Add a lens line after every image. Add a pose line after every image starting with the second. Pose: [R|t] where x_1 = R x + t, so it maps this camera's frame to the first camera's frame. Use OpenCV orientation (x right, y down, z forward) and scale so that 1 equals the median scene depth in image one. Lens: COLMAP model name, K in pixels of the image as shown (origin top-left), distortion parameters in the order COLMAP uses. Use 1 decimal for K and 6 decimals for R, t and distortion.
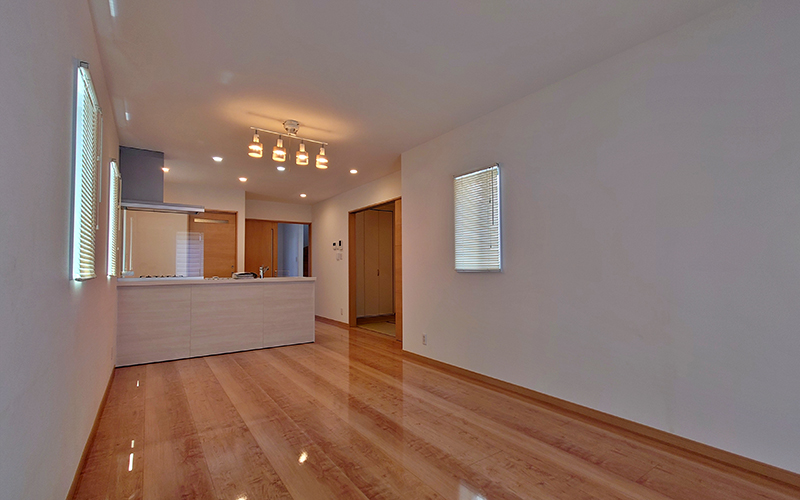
lens RADIAL K [[361.7, 0, 401.1], [0, 361.7, 252.8], [0, 0, 1]] dist [-0.001543, -0.000143]
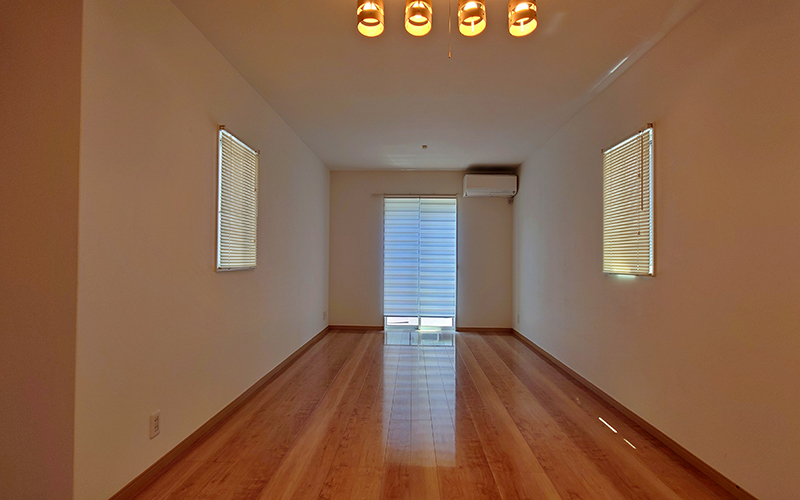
lens RADIAL K [[361.7, 0, 401.3], [0, 361.7, 253.5], [0, 0, 1]] dist [-0.001543, -0.000143]
pose [[-0.801145, 0.010365, 0.598380, -0.731733], [-0.026723, 0.998233, -0.053068, 0.065710], [-0.597873, -0.058506, -0.799453, 1.916897]]
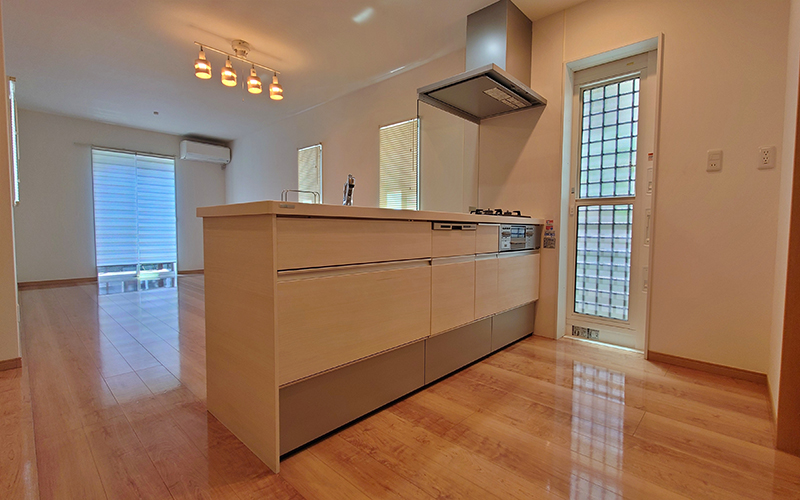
lens RADIAL K [[361.7, 0, 400.0], [0, 361.7, 249.1], [0, 0, 1]] dist [-0.001543, -0.000143]
pose [[-0.978789, 0.014263, -0.204374, -0.714834], [0.011210, 0.999808, 0.016087, 0.159586], [0.204564, 0.013454, -0.978761, 2.481849]]
